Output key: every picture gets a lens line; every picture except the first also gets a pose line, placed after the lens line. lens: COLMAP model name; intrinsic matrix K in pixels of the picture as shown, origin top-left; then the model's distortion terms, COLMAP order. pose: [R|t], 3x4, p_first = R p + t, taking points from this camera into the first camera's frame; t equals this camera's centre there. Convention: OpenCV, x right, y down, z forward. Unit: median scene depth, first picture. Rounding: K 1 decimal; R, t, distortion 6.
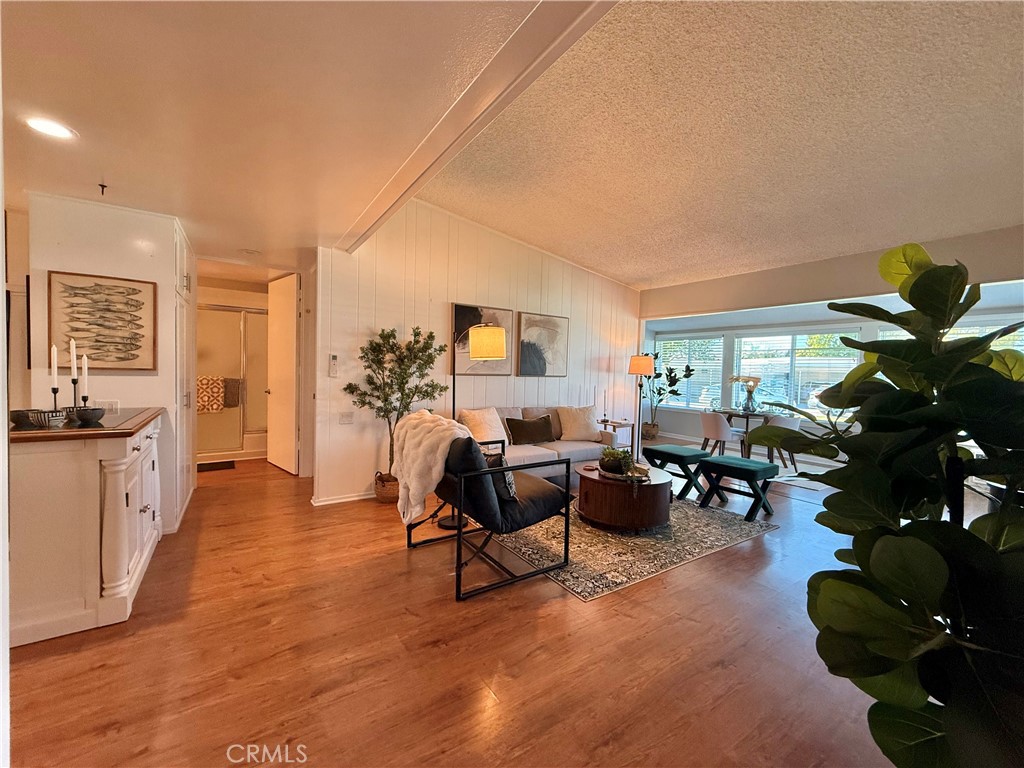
lens RADIAL K [[411.2, 0, 514.7], [0, 411.2, 386.0], [0, 0, 1]] dist [0.002058, 0.000023]
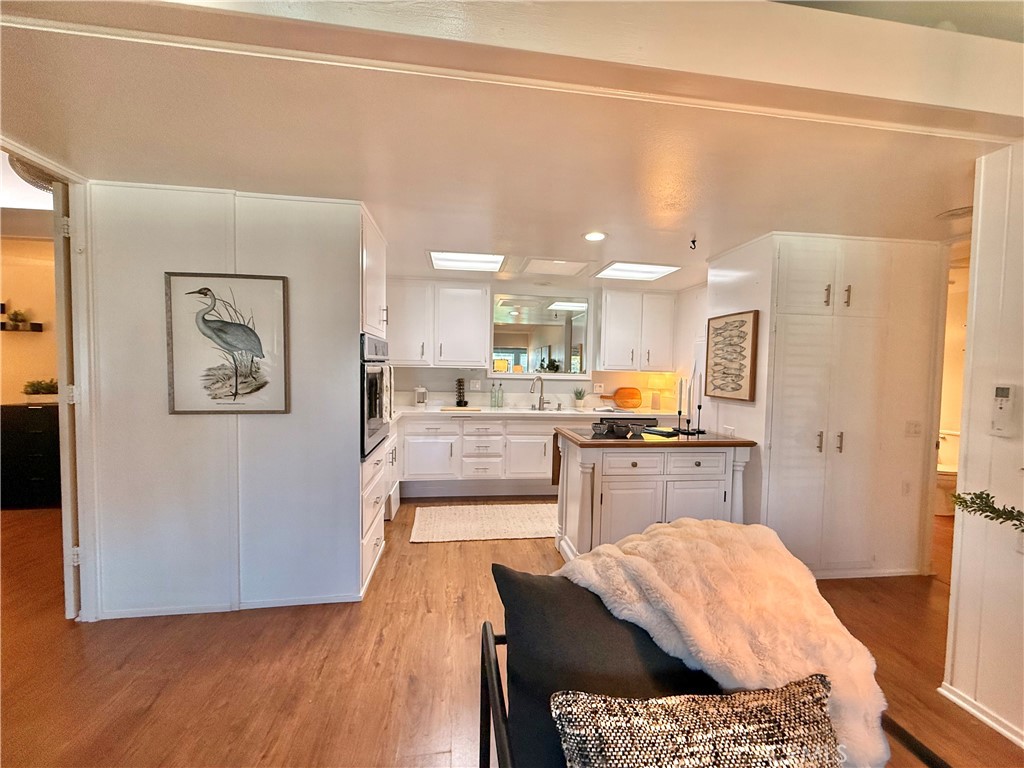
lens RADIAL K [[411.2, 0, 509.2], [0, 411.2, 383.2], [0, 0, 1]] dist [0.002058, 0.000023]
pose [[-0.441497, -0.004553, -0.897251, 0.248200], [-0.071053, 0.997024, 0.029902, -0.073129], [0.894445, 0.076954, -0.440507, 0.965197]]
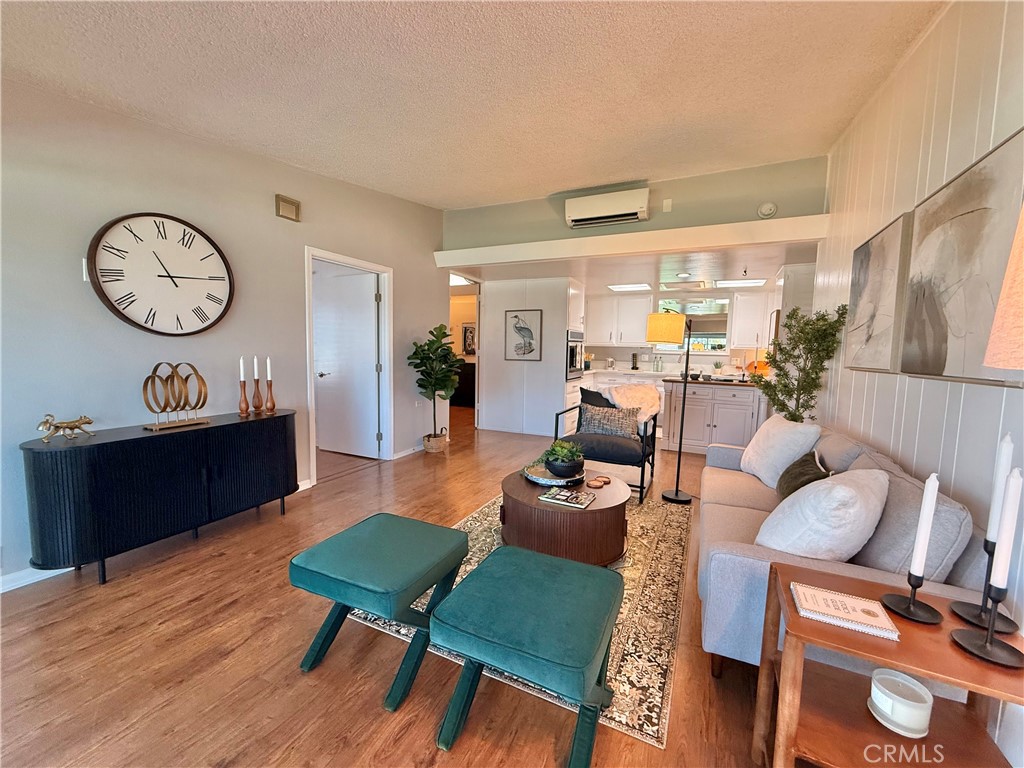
lens RADIAL K [[411.2, 0, 508.4], [0, 411.2, 383.7], [0, 0, 1]] dist [0.002058, 0.000023]
pose [[-0.867280, -0.010471, -0.497711, 0.908747], [-0.071664, 0.991991, 0.104008, -0.053558], [0.492636, 0.125872, -0.861084, 1.976033]]
